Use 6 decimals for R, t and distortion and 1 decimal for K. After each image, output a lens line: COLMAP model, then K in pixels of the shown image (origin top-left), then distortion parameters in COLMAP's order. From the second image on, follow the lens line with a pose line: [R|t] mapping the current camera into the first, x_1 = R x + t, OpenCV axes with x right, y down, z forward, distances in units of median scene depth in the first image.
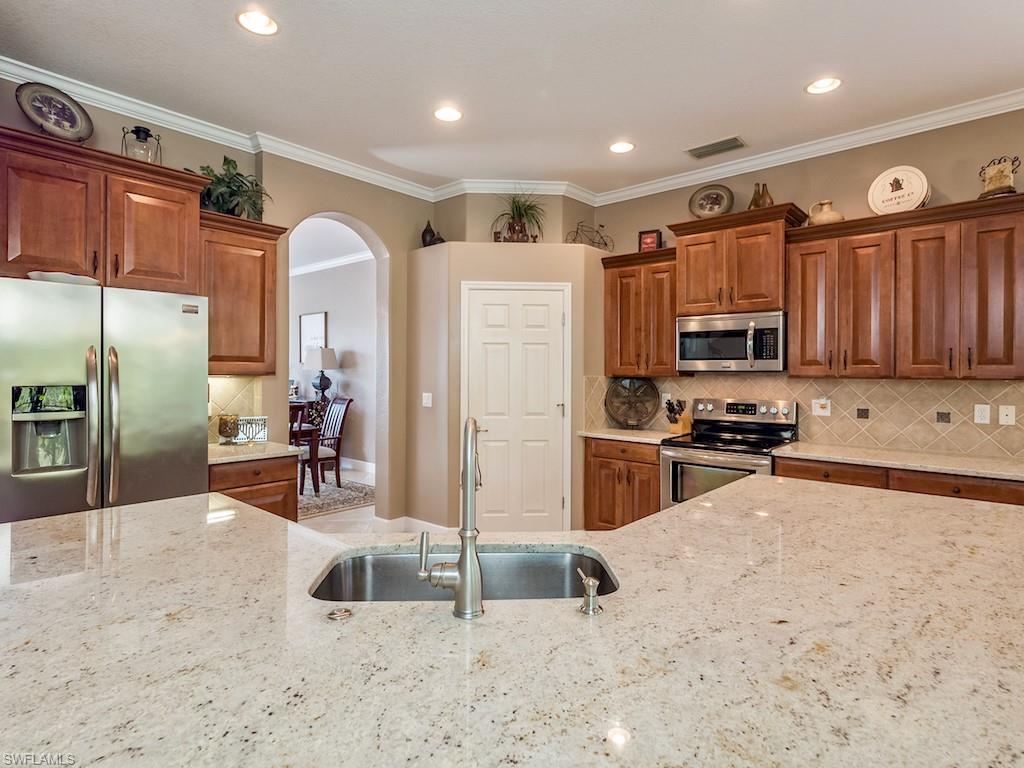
lens RADIAL K [[542.8, 0, 516.1], [0, 542.8, 370.5], [0, 0, 1]] dist [-0.000705, -0.000861]
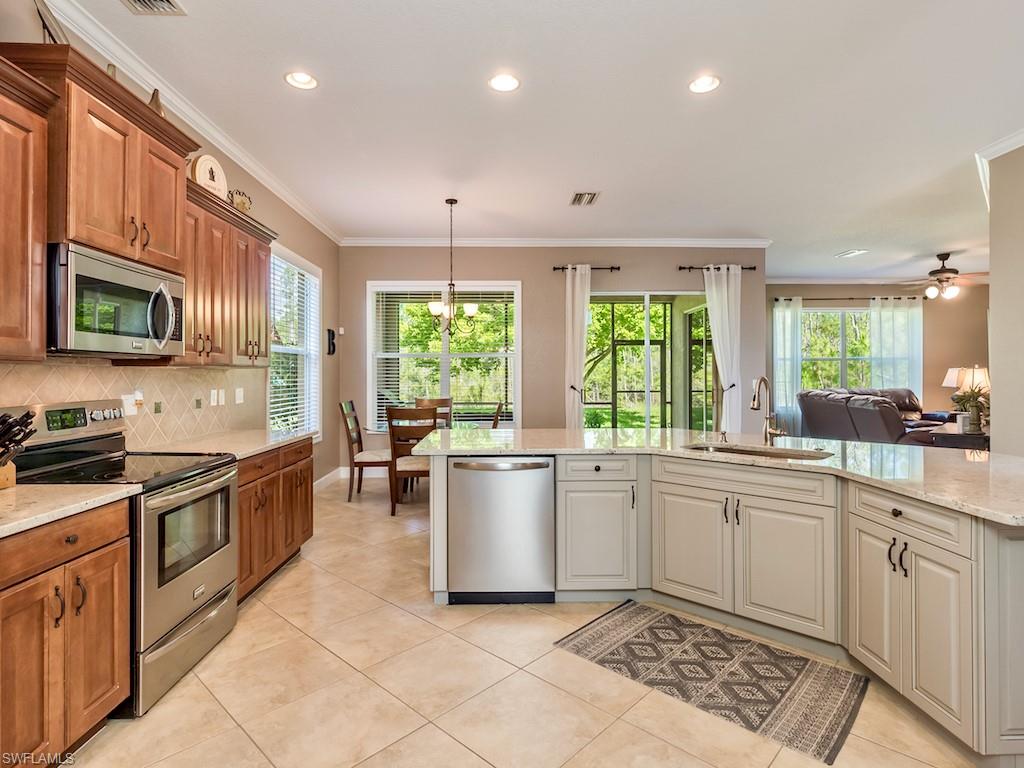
lens RADIAL K [[539.3, 0, 507.5], [0, 539.3, 372.0], [0, 0, 1]] dist [-0.001389, -0.000862]
pose [[-0.673257, 0.000598, 0.739408, -0.345951], [-0.000907, 0.999998, -0.001634, 0.021393], [-0.739408, -0.001770, -0.673256, 1.073254]]
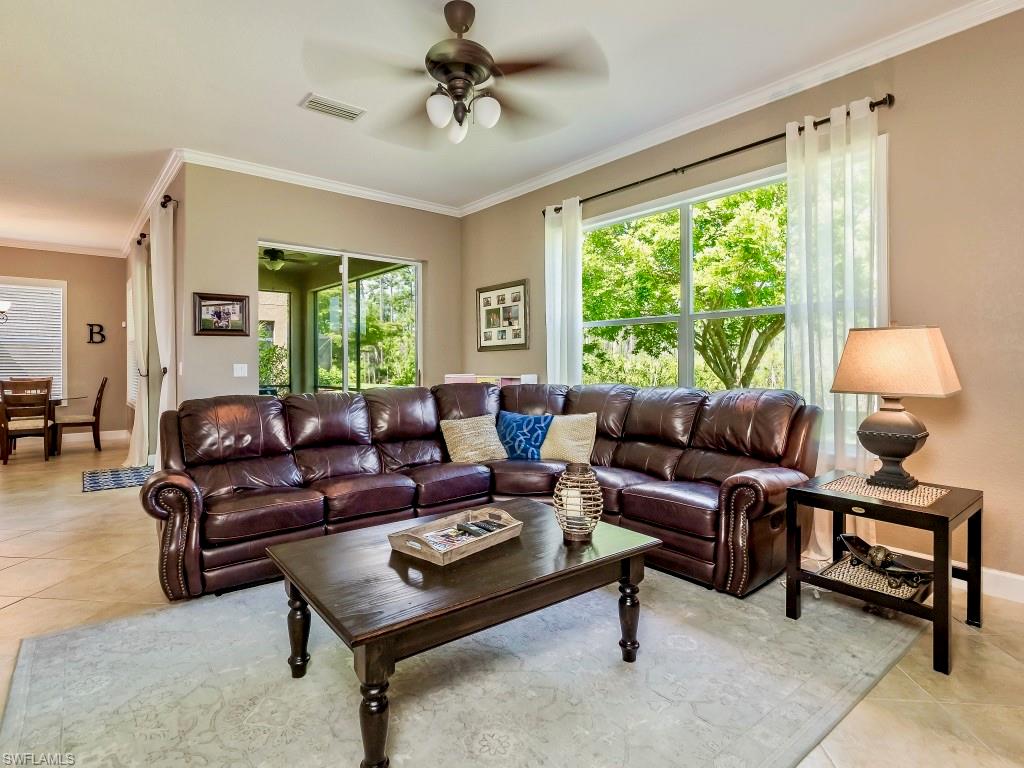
lens RADIAL K [[547.7, 0, 509.9], [0, 547.7, 368.6], [0, 0, 1]] dist [0.000165, -0.001034]
pose [[0.167576, -0.013464, 0.985767, -0.669089], [0.000857, 0.999908, 0.013511, 0.041476], [-0.985859, -0.001419, 0.167573, -1.619955]]
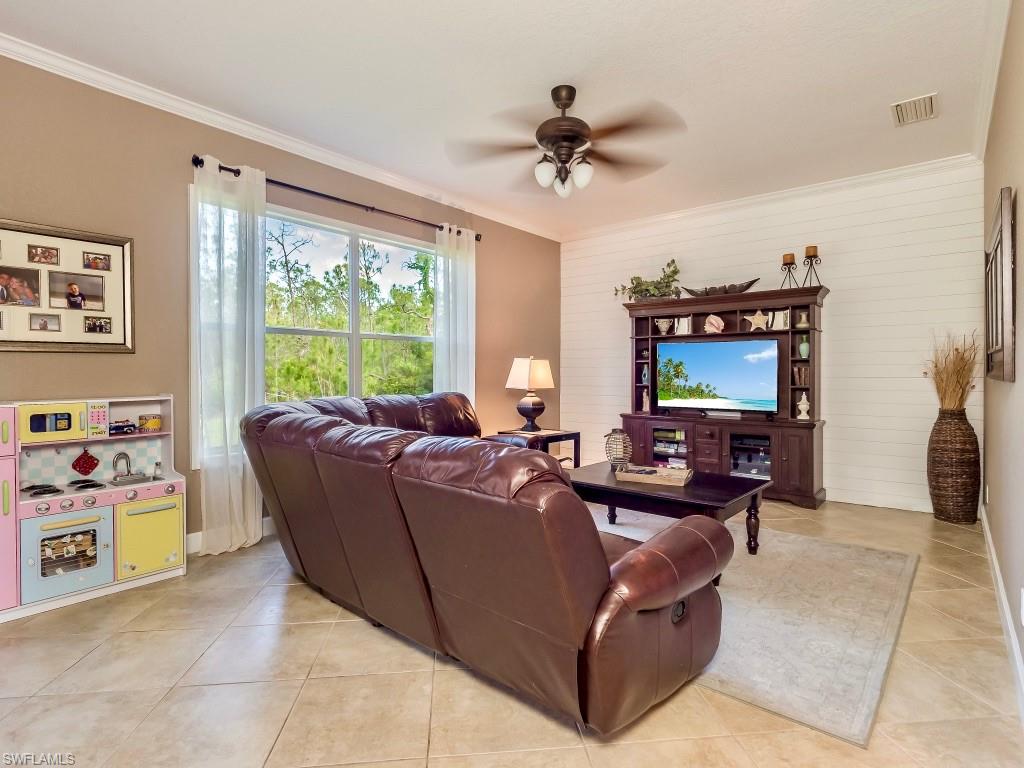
lens RADIAL K [[542.8, 0, 516.1], [0, 542.8, 370.5], [0, 0, 1]] dist [-0.000705, -0.000861]
pose [[-0.998874, -0.002984, -0.047347, 0.152282], [-0.002651, 0.999971, -0.007108, 0.042491], [0.047367, -0.006975, -0.998853, -0.555139]]
